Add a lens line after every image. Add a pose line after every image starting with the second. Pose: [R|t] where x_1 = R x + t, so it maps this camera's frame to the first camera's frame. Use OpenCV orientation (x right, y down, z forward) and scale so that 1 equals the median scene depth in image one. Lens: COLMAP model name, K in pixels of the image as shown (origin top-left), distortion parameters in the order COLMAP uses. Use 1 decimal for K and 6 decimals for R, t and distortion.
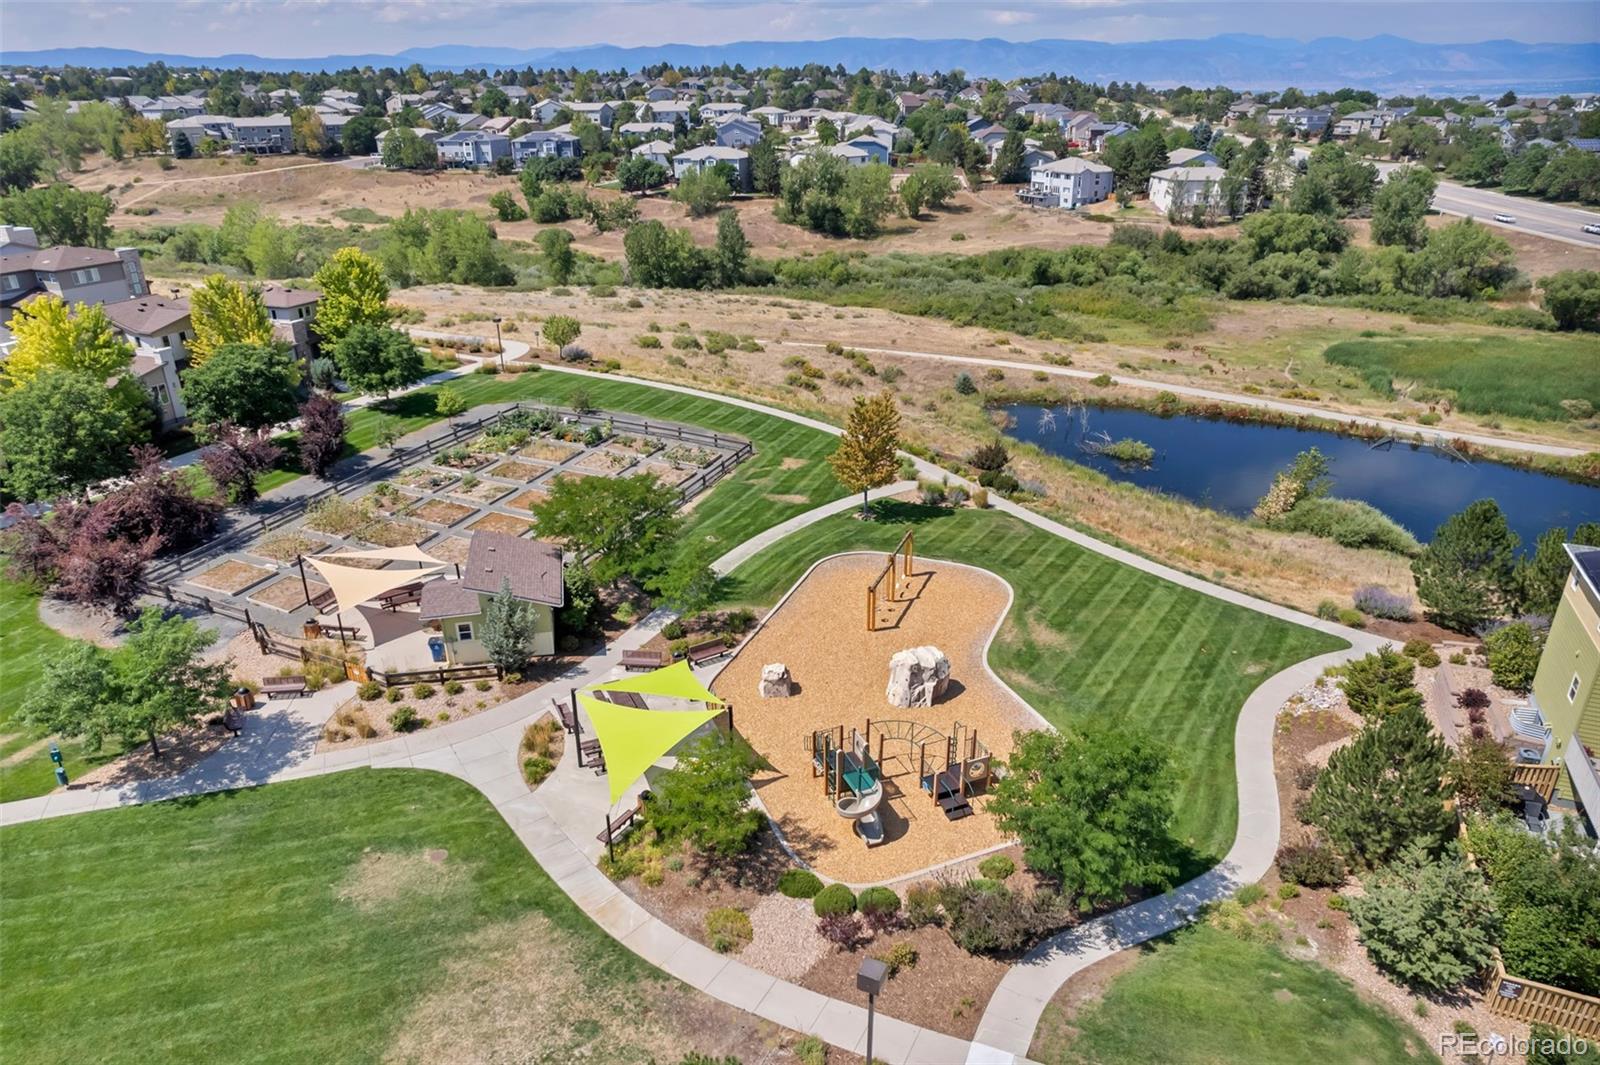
lens RADIAL K [[1022.3, 0, 800.0], [0, 1022.3, 532.5], [0, 0, 1]] dist [-0.002118, -0.000404]
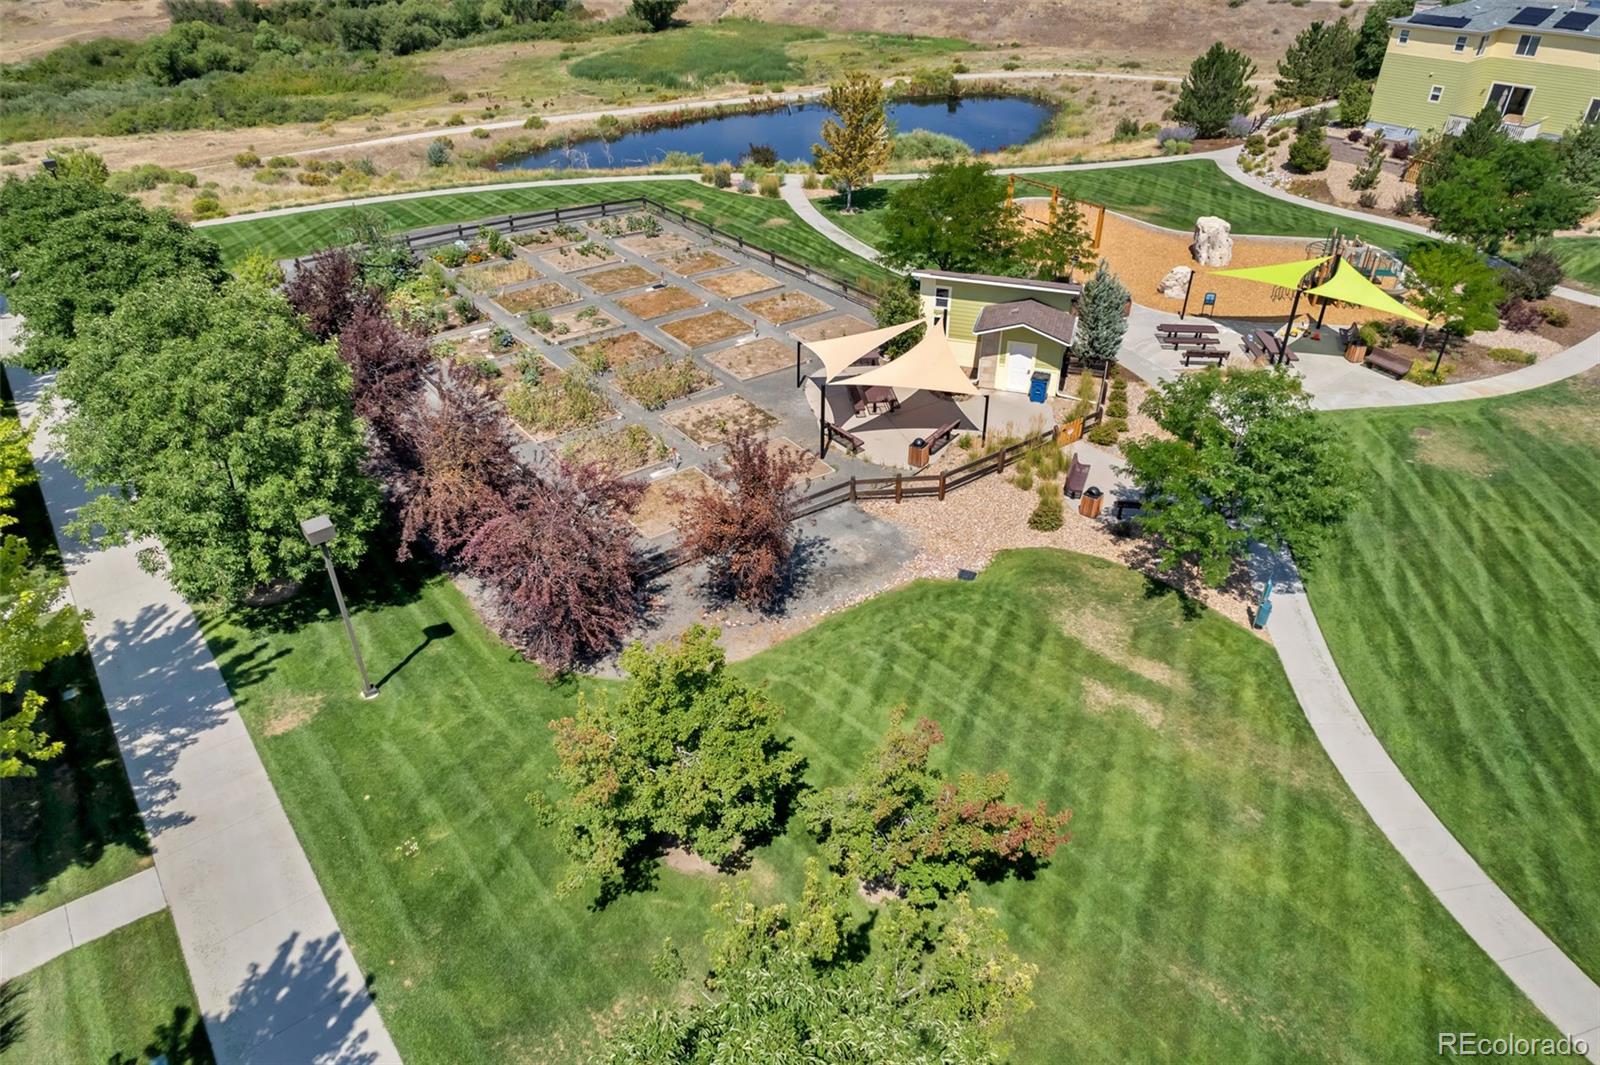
lens RADIAL K [[1022.3, 0, 800.0], [0, 1022.3, 532.5], [0, 0, 1]] dist [-0.002118, -0.000404]
pose [[0.492571, -0.493178, 0.717042, -1.401950], [0.363269, 0.865232, 0.345555, -0.181842], [-0.790828, 0.090268, 0.605345, 0.838646]]
